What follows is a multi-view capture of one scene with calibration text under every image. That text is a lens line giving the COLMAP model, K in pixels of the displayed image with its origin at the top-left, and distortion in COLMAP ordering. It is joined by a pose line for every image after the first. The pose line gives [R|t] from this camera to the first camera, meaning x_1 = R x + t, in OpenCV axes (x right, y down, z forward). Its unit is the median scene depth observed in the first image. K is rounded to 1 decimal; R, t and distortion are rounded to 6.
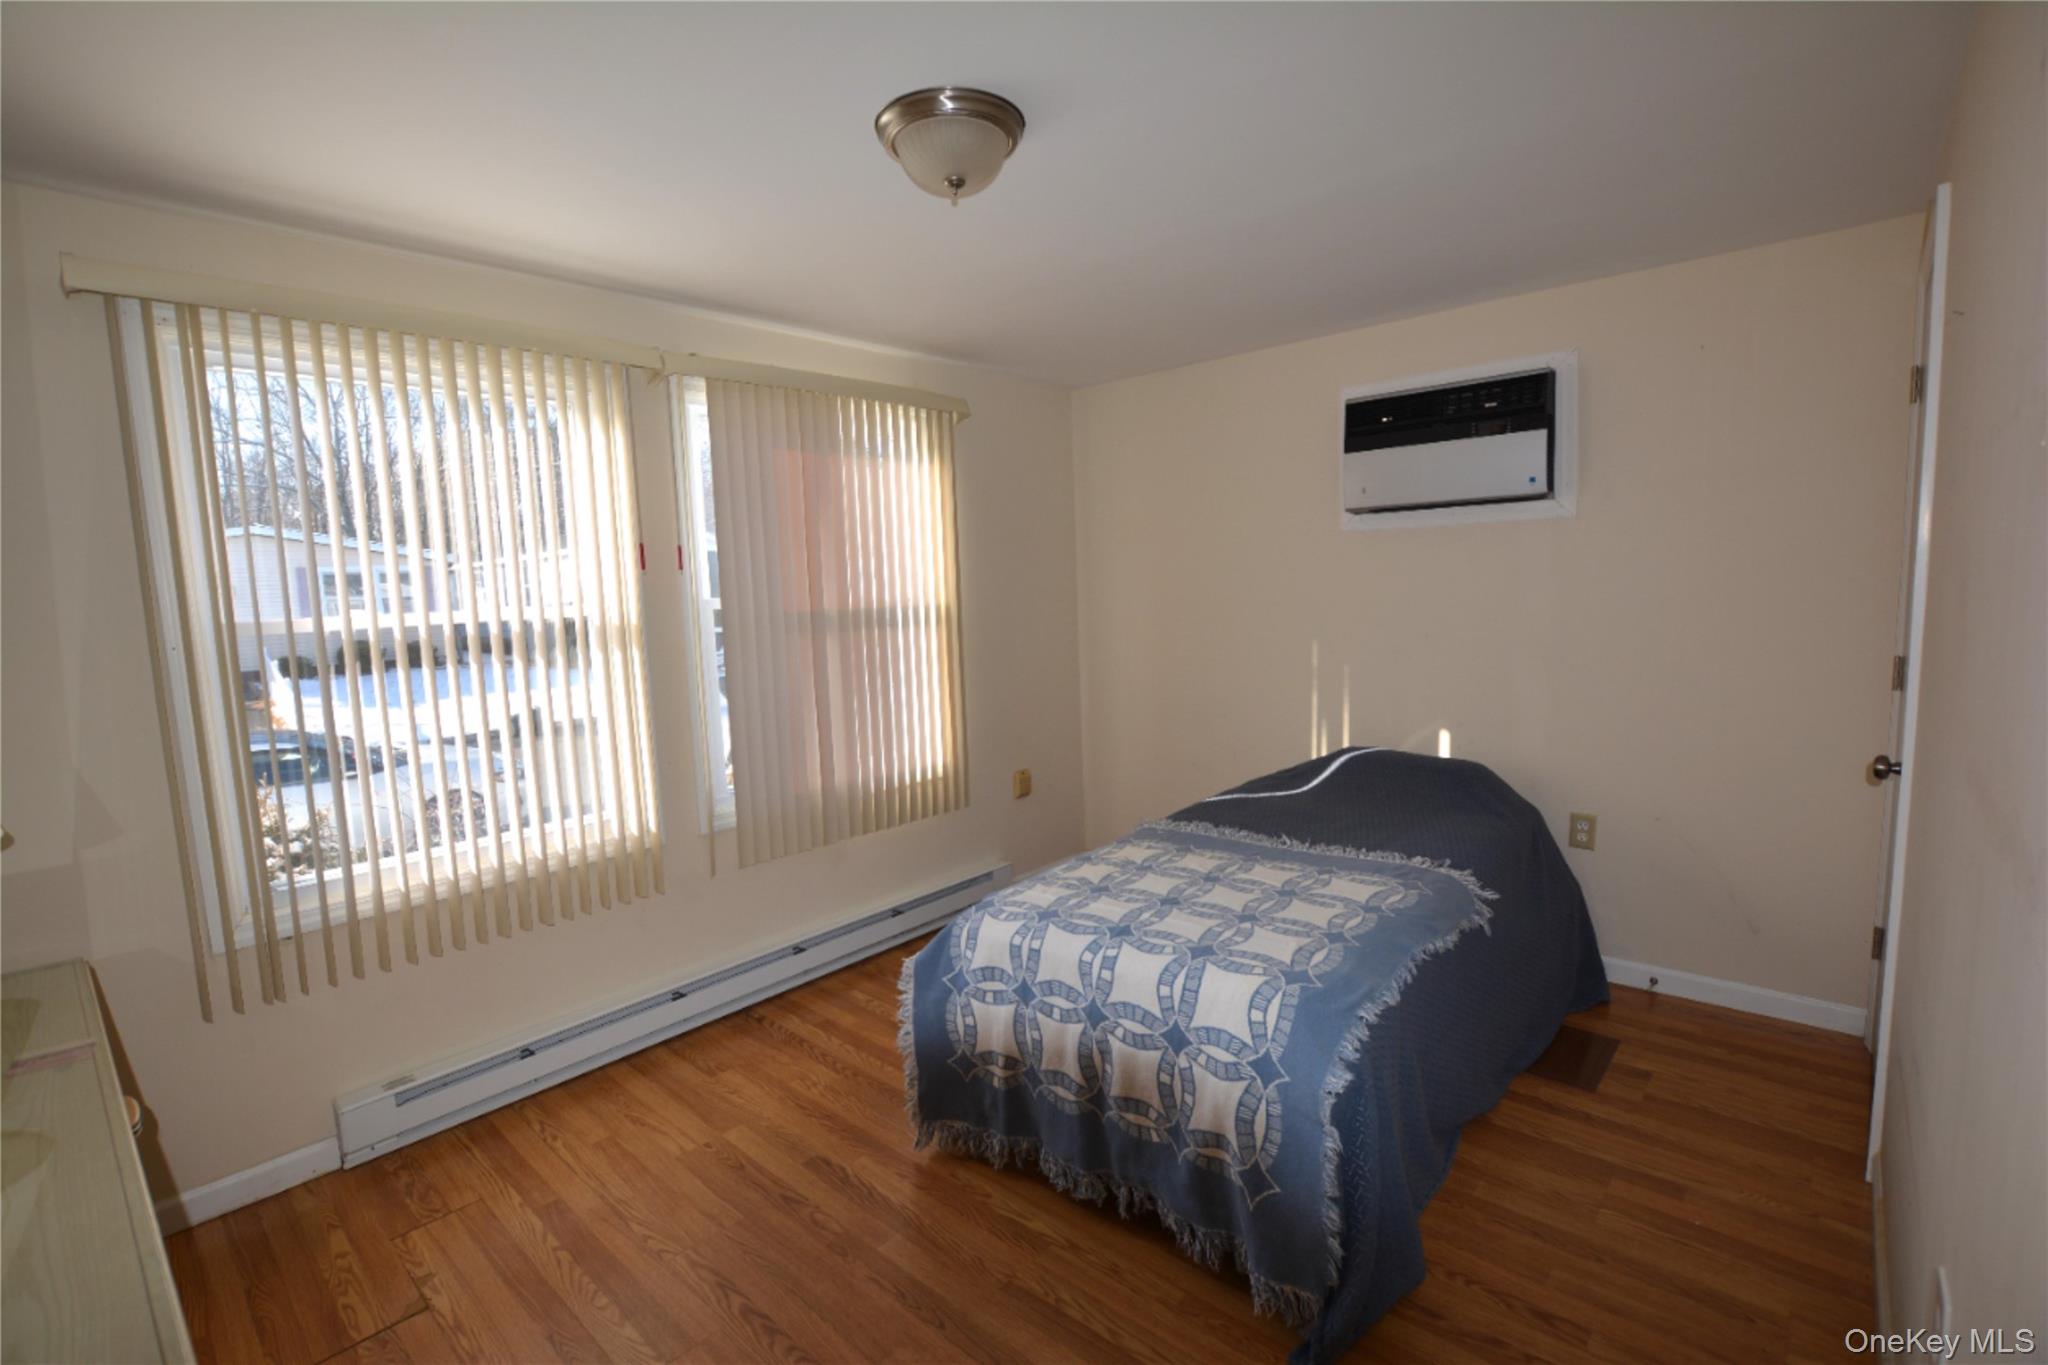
lens RADIAL K [[926.7, 0, 1022.1], [0, 926.7, 686.1], [0, 0, 1]] dist [-0.029245, 0.002919]
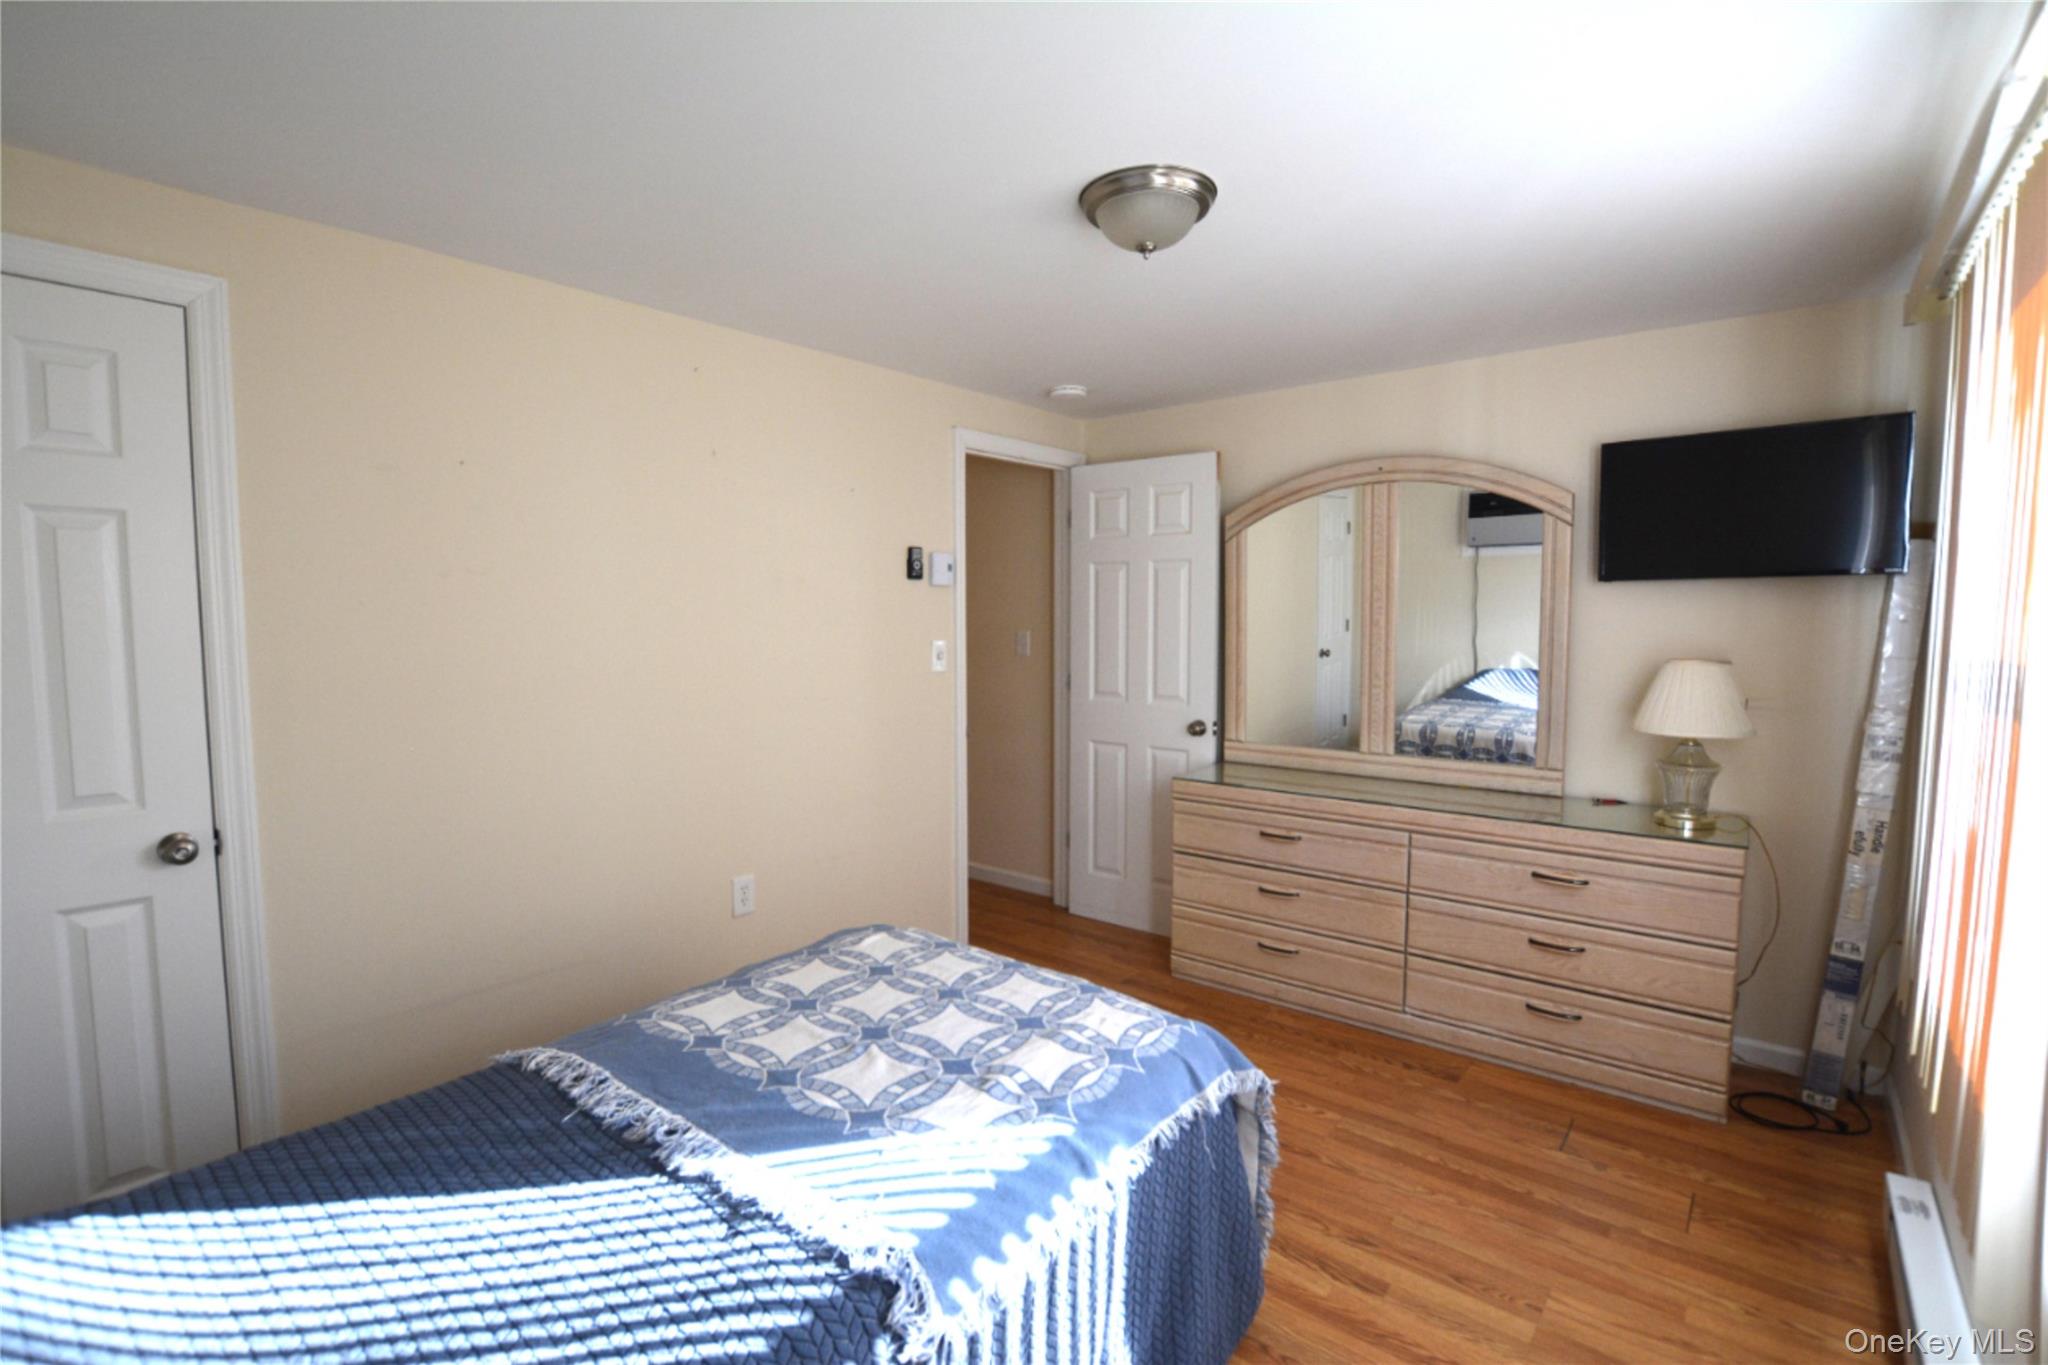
lens RADIAL K [[926.7, 0, 1025.3], [0, 926.7, 685.5], [0, 0, 1]] dist [-0.029245, 0.002919]
pose [[-0.998250, 0.043517, -0.040030, 0.112883], [0.035210, 0.981379, 0.188825, -0.205510], [0.047502, 0.187086, -0.981194, 1.793531]]
